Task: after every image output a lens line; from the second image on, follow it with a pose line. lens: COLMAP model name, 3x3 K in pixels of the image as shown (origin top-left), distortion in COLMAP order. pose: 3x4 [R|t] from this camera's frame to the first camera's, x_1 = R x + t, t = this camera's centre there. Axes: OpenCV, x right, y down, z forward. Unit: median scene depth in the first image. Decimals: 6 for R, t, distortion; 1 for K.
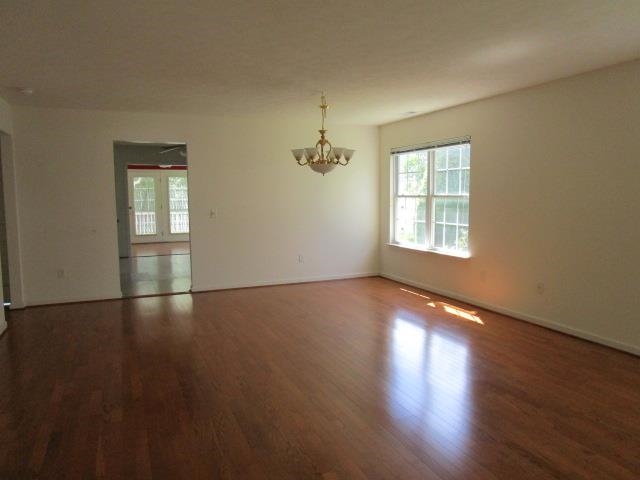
lens RADIAL K [[459.1, 0, 320.0], [0, 459.1, 240.0], [0, 0, 1]] dist [-0.032972, -0.000619]
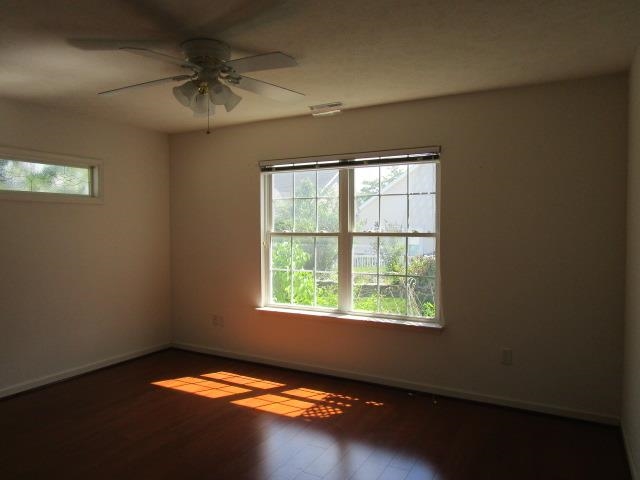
lens RADIAL K [[459.1, 0, 320.0], [0, 459.1, 240.0], [0, 0, 1]] dist [-0.032972, -0.000619]
pose [[0.783960, 0.003798, 0.620800, -0.181964], [0.047334, 0.996705, -0.065872, -0.043198], [-0.619005, 0.081026, 0.781196, 0.451098]]
